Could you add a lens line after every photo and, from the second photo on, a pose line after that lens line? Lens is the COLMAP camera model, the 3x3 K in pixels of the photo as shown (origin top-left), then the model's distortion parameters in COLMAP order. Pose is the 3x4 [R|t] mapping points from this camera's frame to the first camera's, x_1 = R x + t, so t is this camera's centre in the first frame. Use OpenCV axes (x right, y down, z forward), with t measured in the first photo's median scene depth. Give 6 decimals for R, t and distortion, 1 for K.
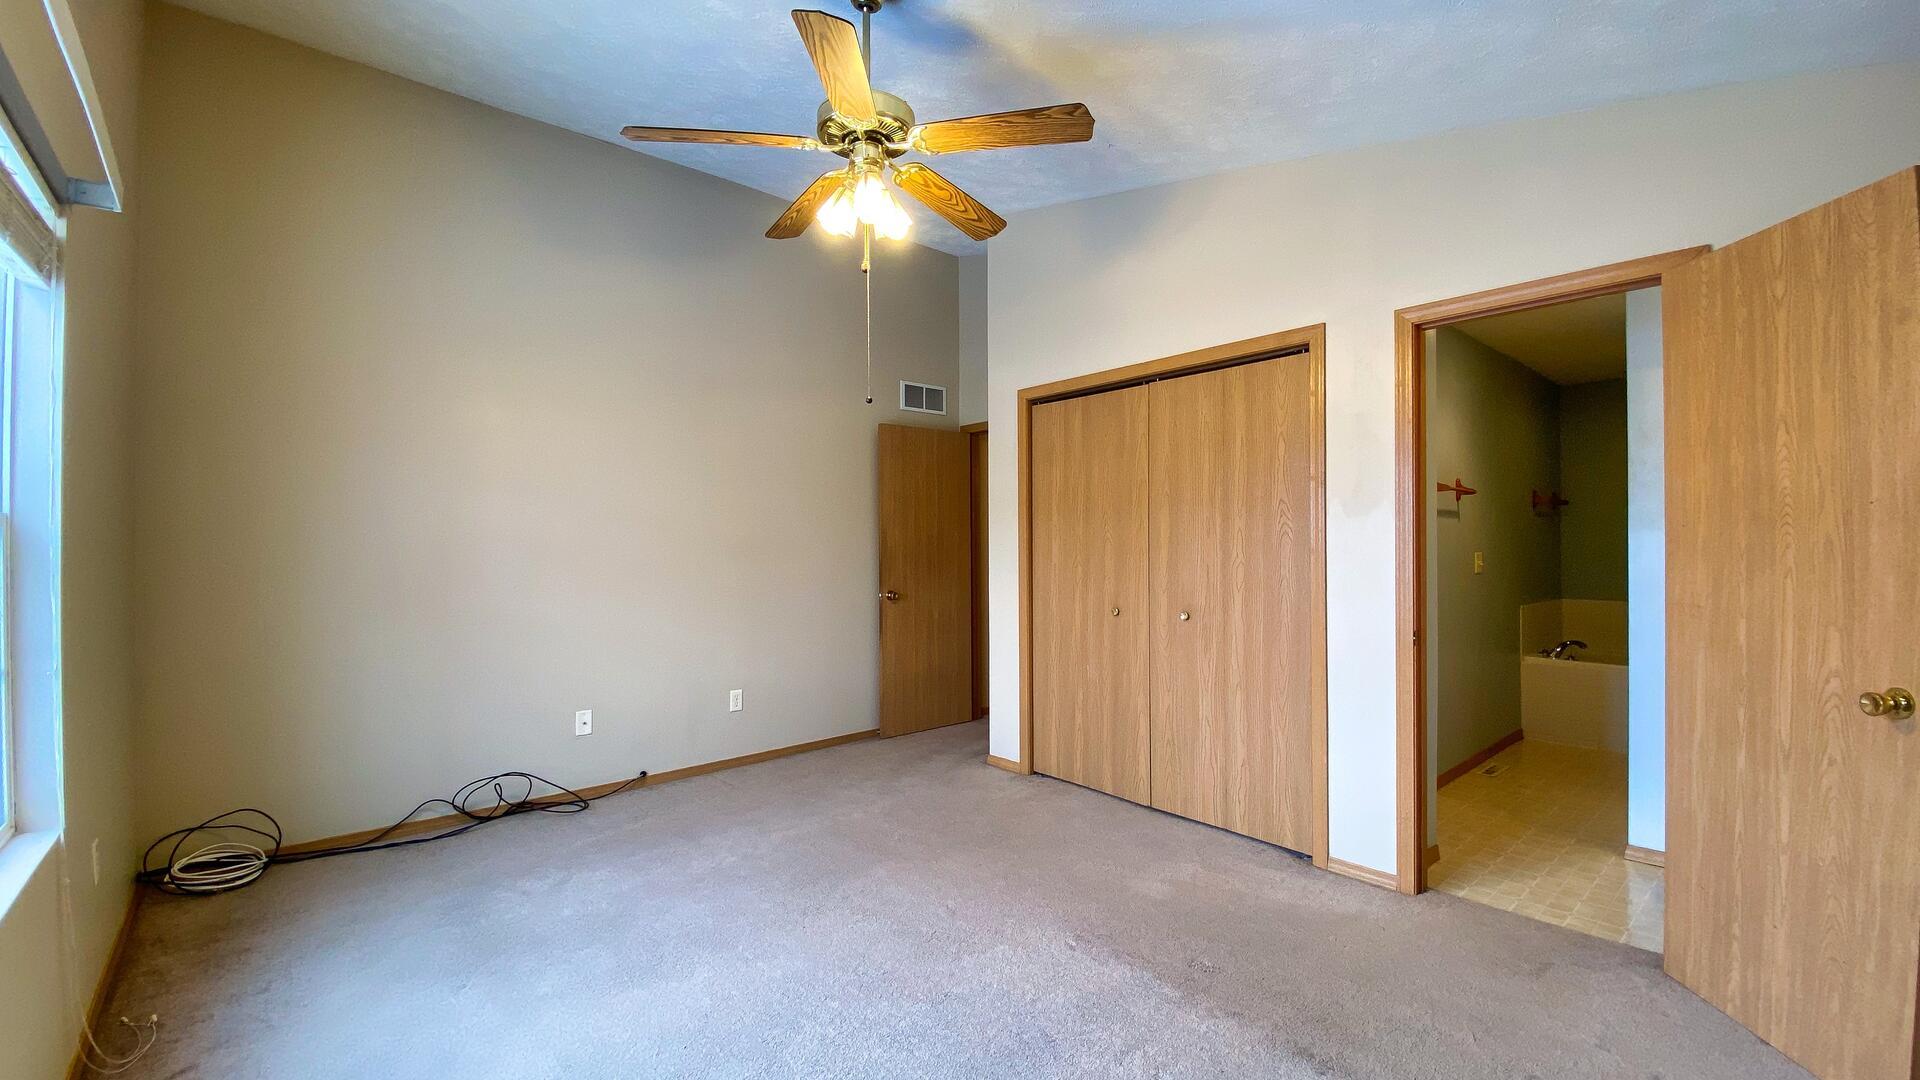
lens RADIAL K [[791.9, 0, 960.0], [0, 791.9, 540.0], [0, 0, 1]] dist [0.000257, -0.013669]
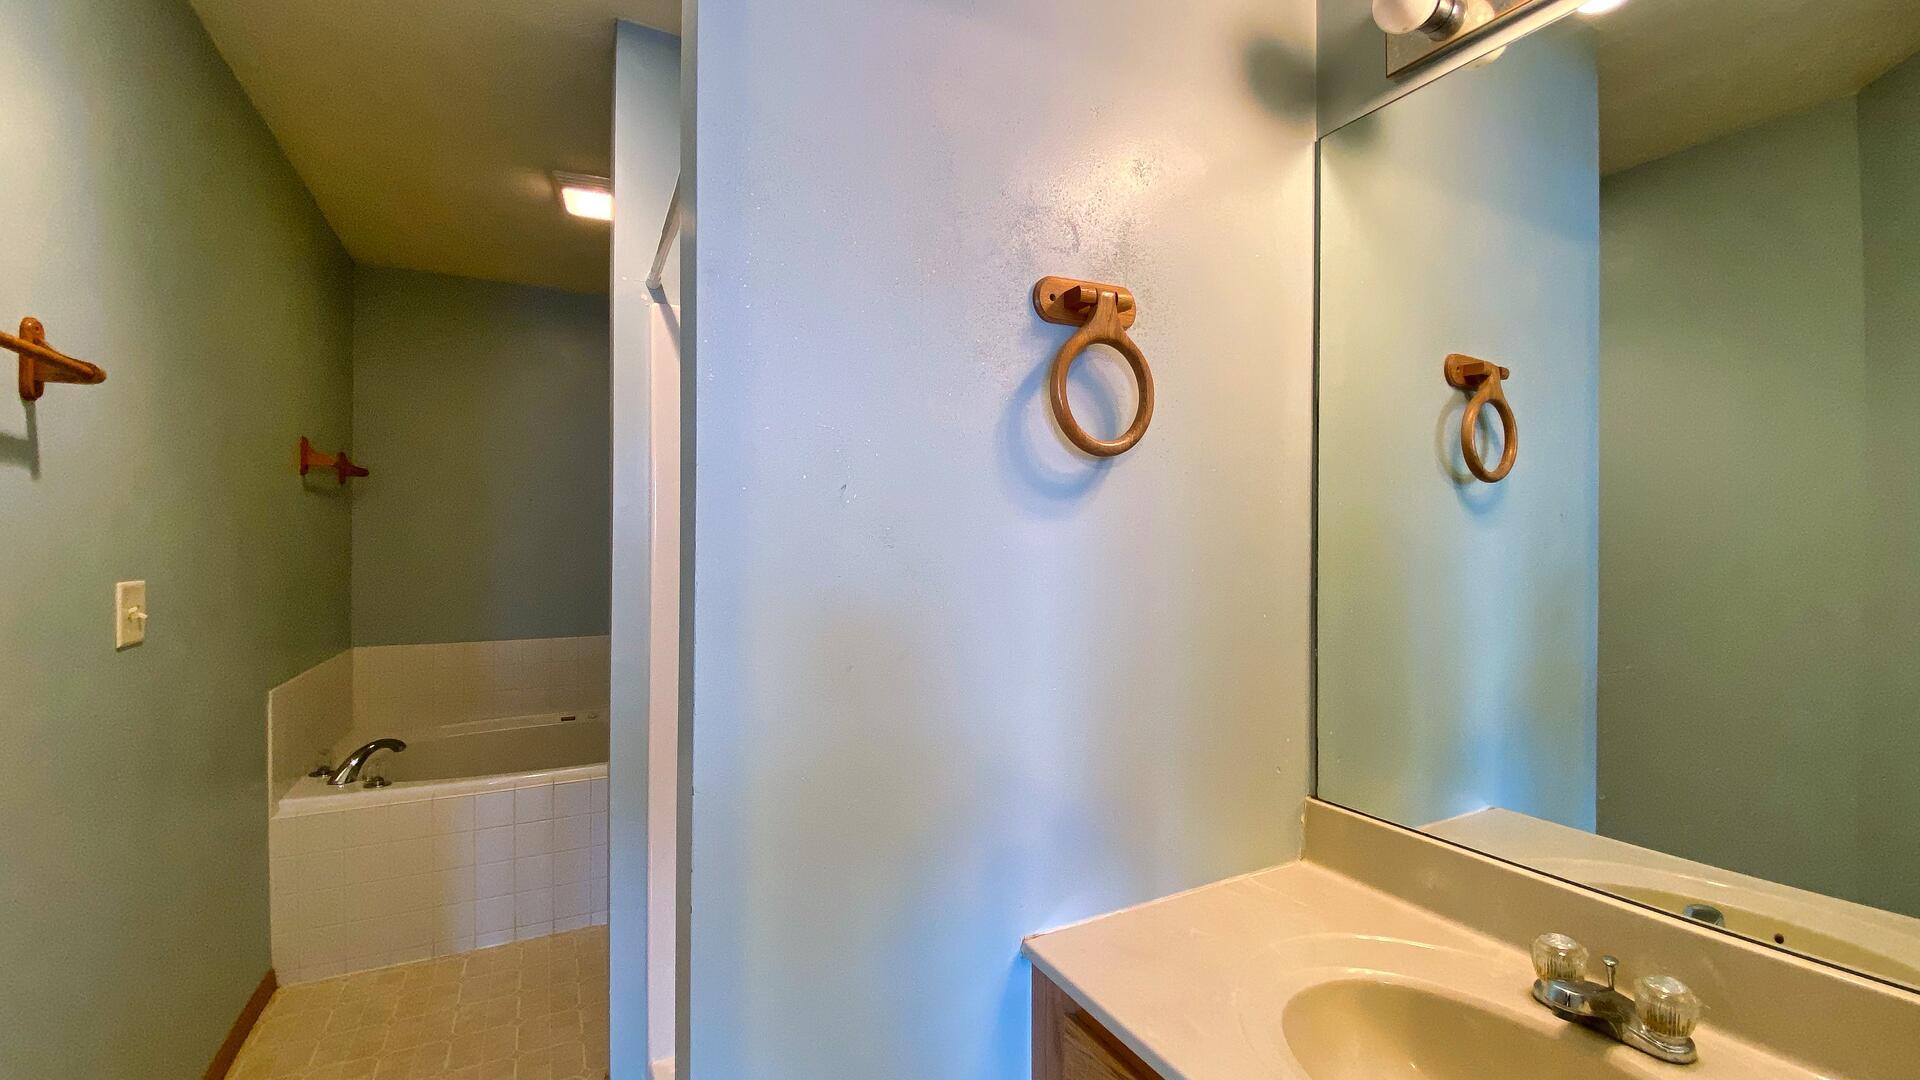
lens RADIAL K [[791.9, 0, 960.0], [0, 791.9, 540.0], [0, 0, 1]] dist [0.000257, -0.013669]
pose [[0.237991, 0.007574, 0.971238, 0.435106], [-0.011603, 0.999920, -0.004955, -0.003595], [-0.971198, -0.010090, 0.238060, 0.604075]]
